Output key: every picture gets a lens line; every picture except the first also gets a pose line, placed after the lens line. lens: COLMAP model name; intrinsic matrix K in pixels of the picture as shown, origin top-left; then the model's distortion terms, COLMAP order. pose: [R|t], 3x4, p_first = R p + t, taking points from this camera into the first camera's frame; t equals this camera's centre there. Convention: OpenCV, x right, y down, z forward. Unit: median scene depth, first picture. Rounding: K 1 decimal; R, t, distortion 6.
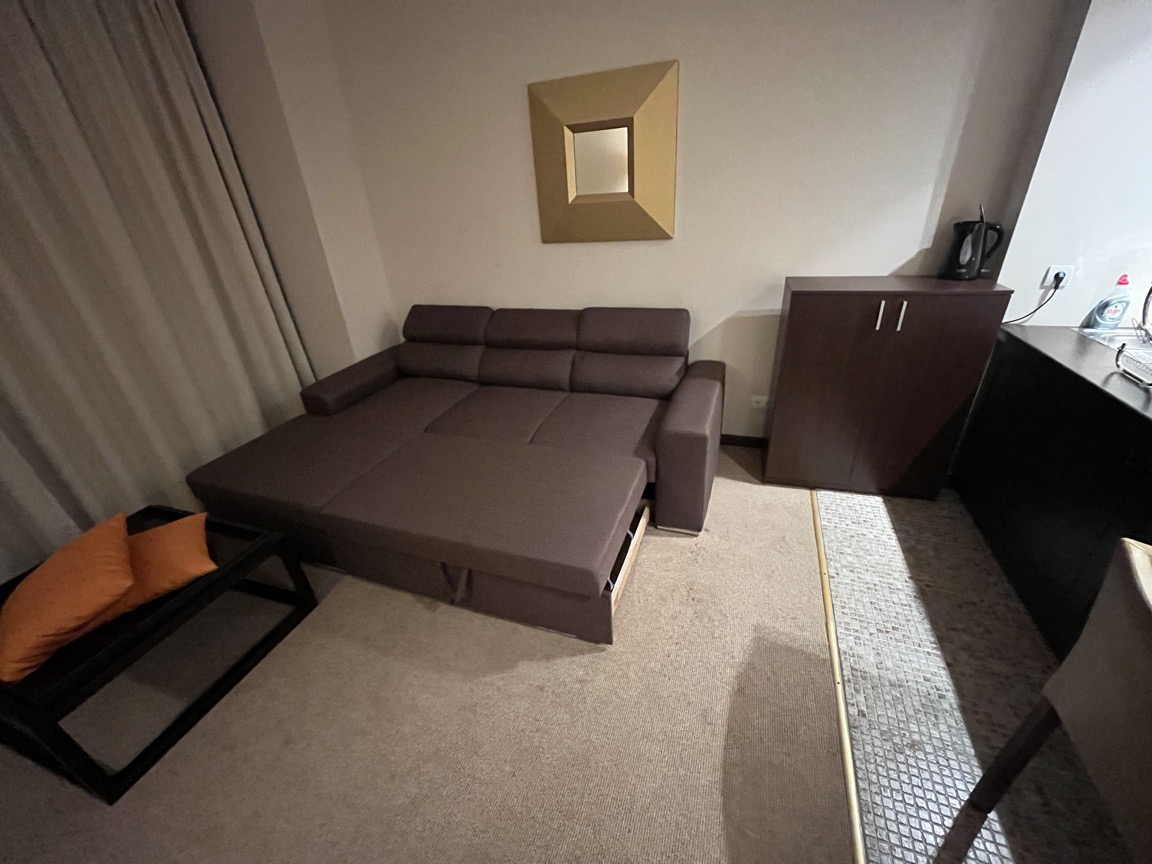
lens RADIAL K [[463.8, 0, 582.2], [0, 463.8, 422.3], [0, 0, 1]] dist [-0.003165, 0.000575]
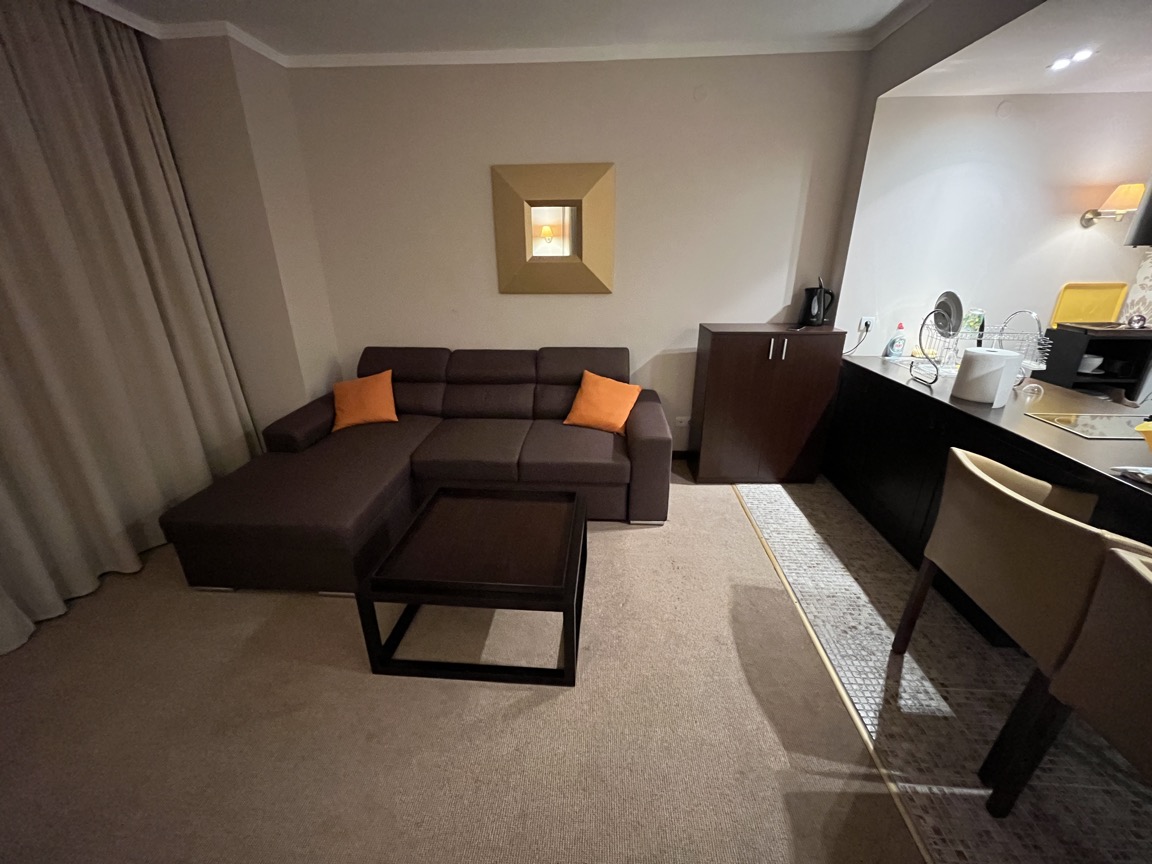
lens RADIAL K [[463.8, 0, 576.9], [0, 463.8, 421.5], [0, 0, 1]] dist [-0.003165, 0.000575]
pose [[0.957970, -0.042634, 0.283682, -0.312056], [0.077263, 0.990697, -0.112023, 0.094425], [-0.276267, 0.129233, 0.952352, -0.144602]]
